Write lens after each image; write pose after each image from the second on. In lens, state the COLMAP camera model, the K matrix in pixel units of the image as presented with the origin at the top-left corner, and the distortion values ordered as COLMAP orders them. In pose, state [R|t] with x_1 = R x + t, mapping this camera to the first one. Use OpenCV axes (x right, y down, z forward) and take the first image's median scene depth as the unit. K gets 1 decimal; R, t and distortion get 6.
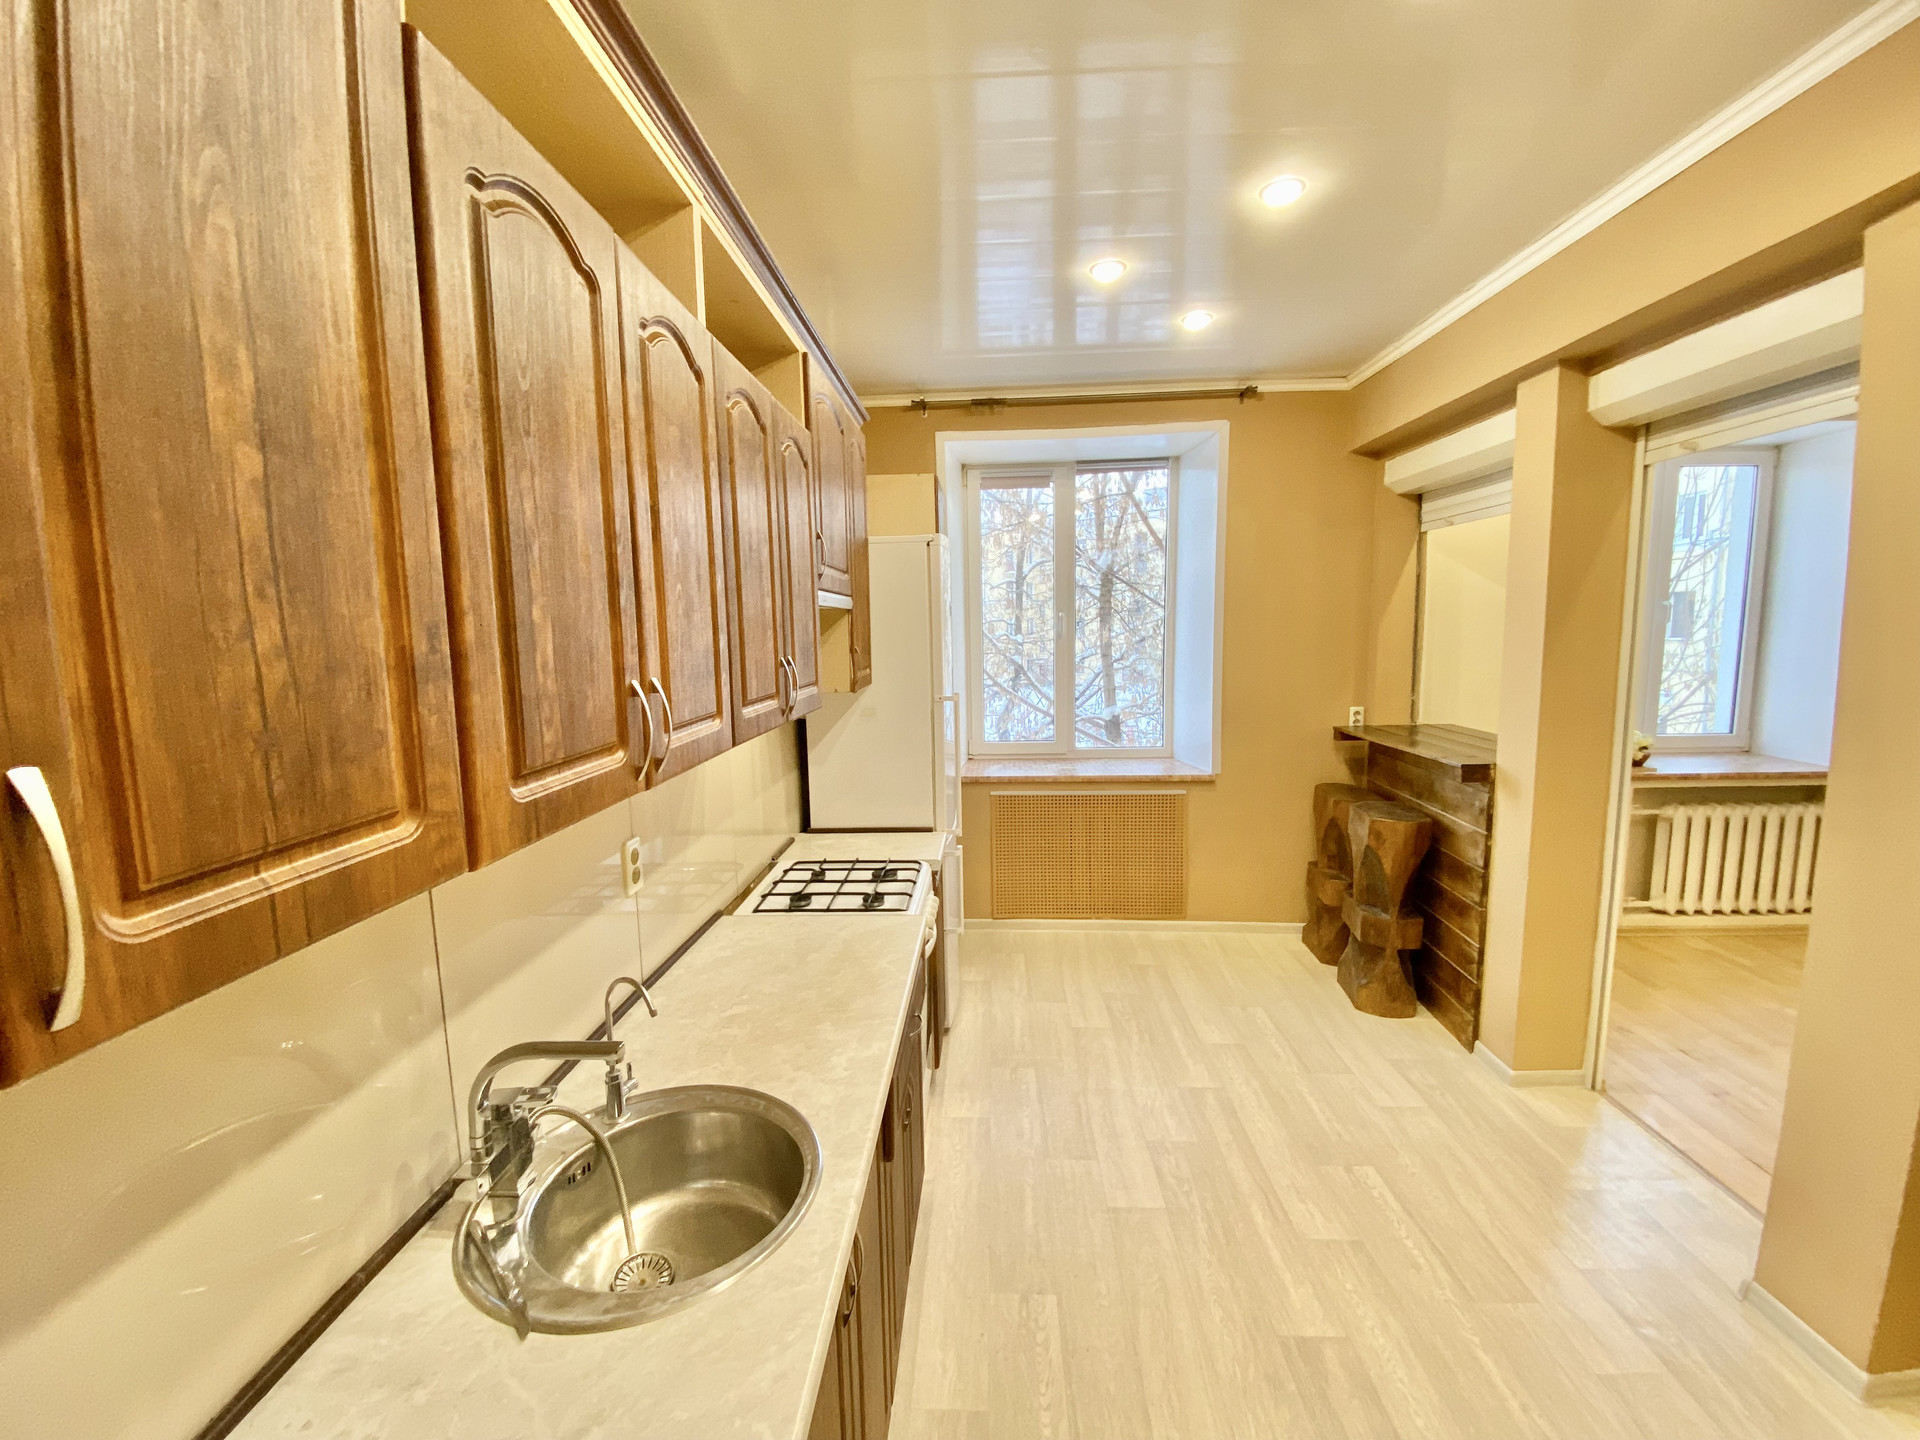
lens RADIAL K [[778.6, 0, 960.0], [0, 778.6, 720.0], [0, 0, 1]] dist [0.033826, -0.026725]
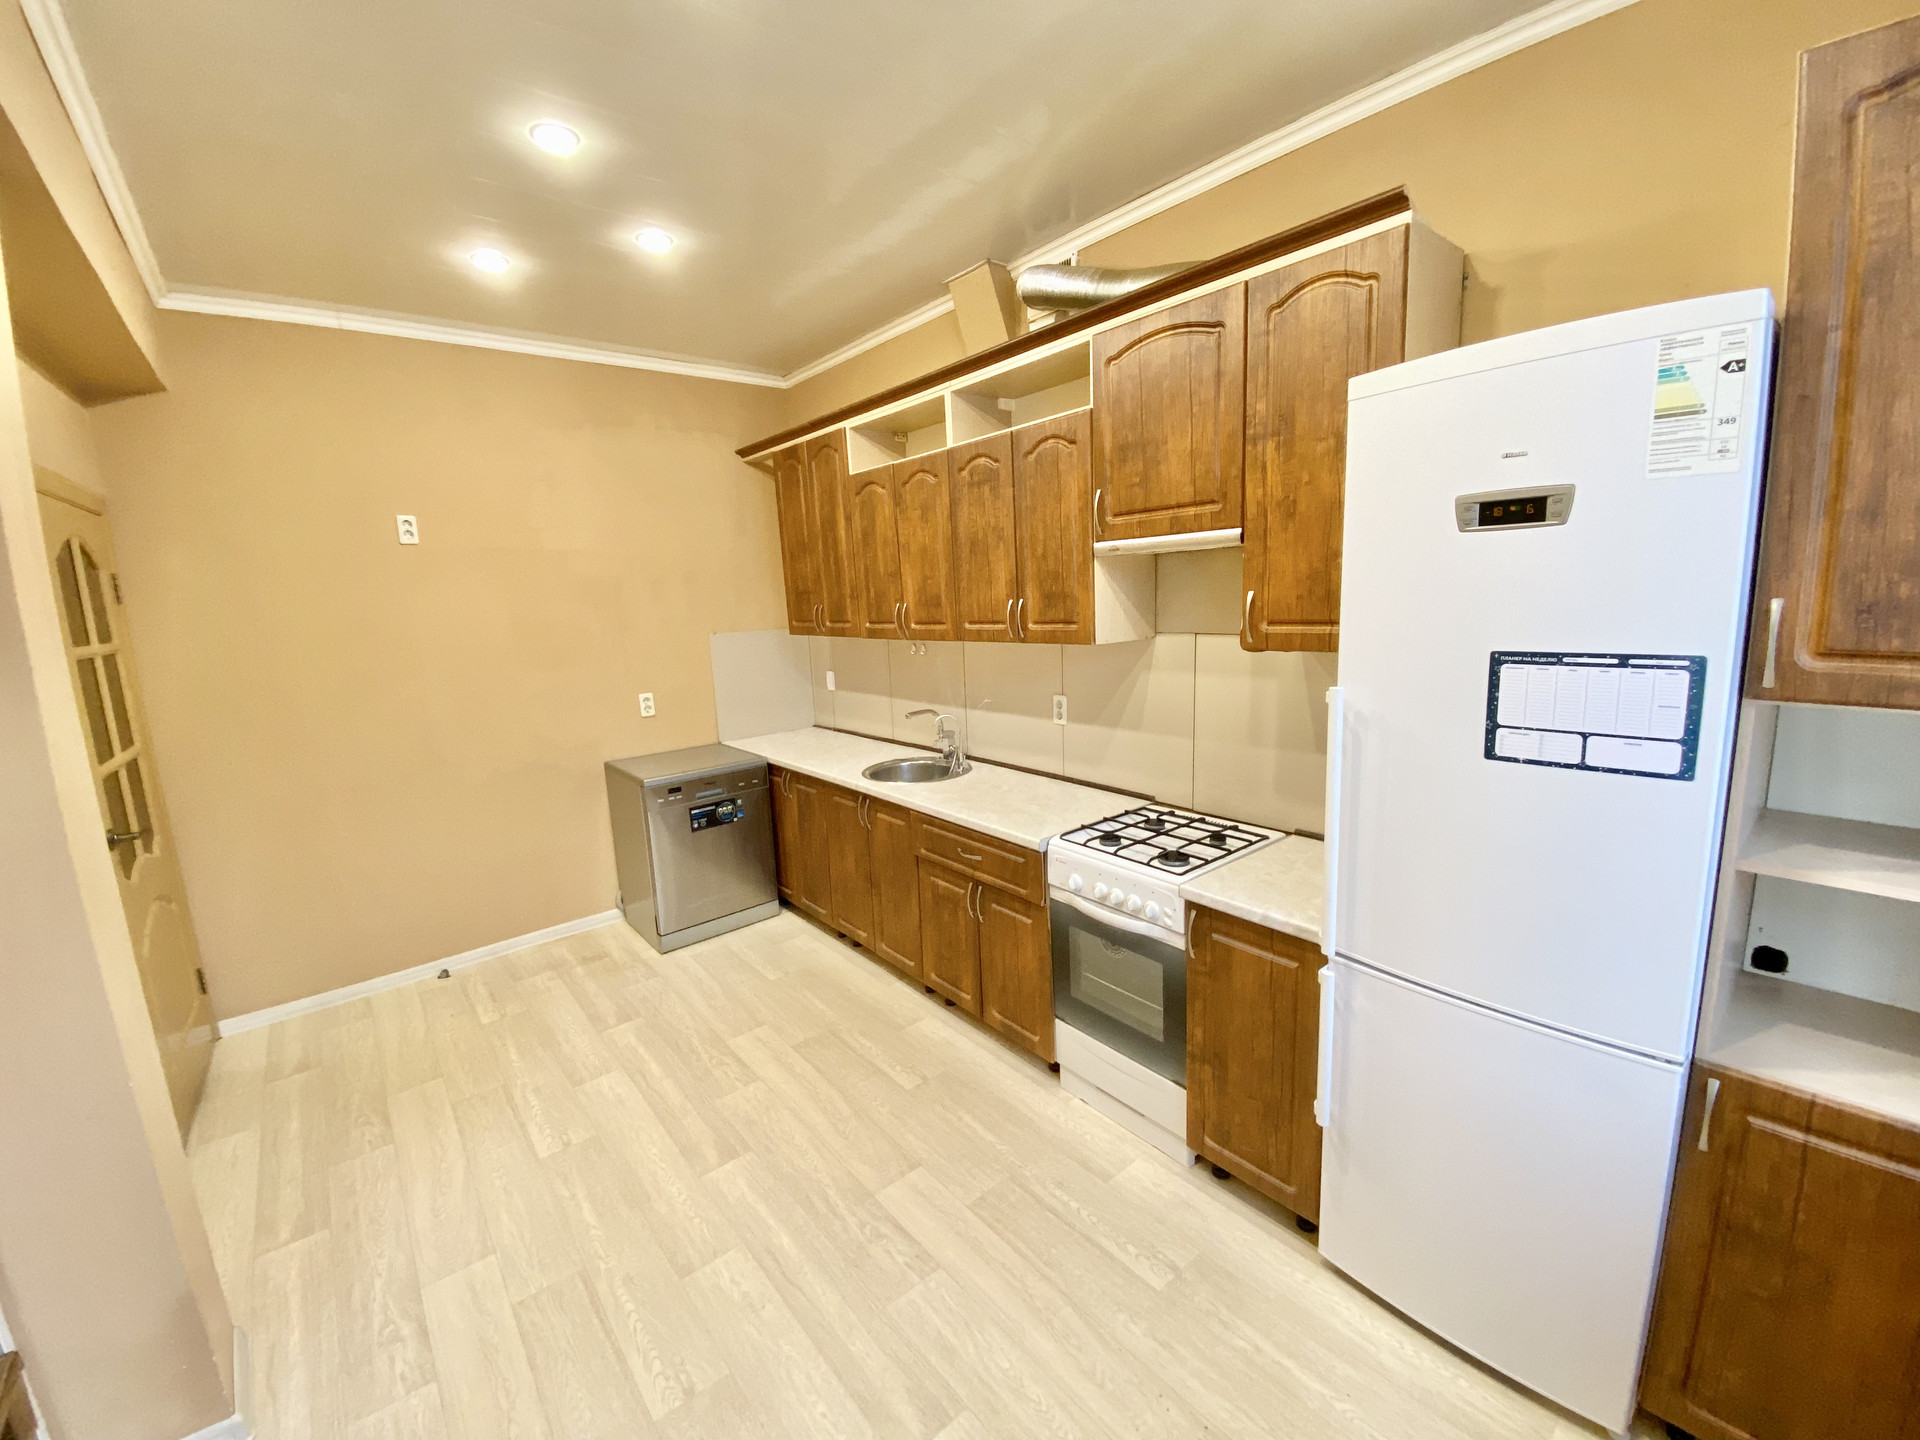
lens RADIAL K [[782.9, 0, 957.3], [0, 782.9, 713.9], [0, 0, 1]] dist [0.033549, -0.027410]
pose [[-0.742894, 0.154093, -0.651432, 0.523844], [-0.026875, 0.965495, 0.259032, -0.147031], [0.668870, 0.209940, -0.713119, 1.179697]]
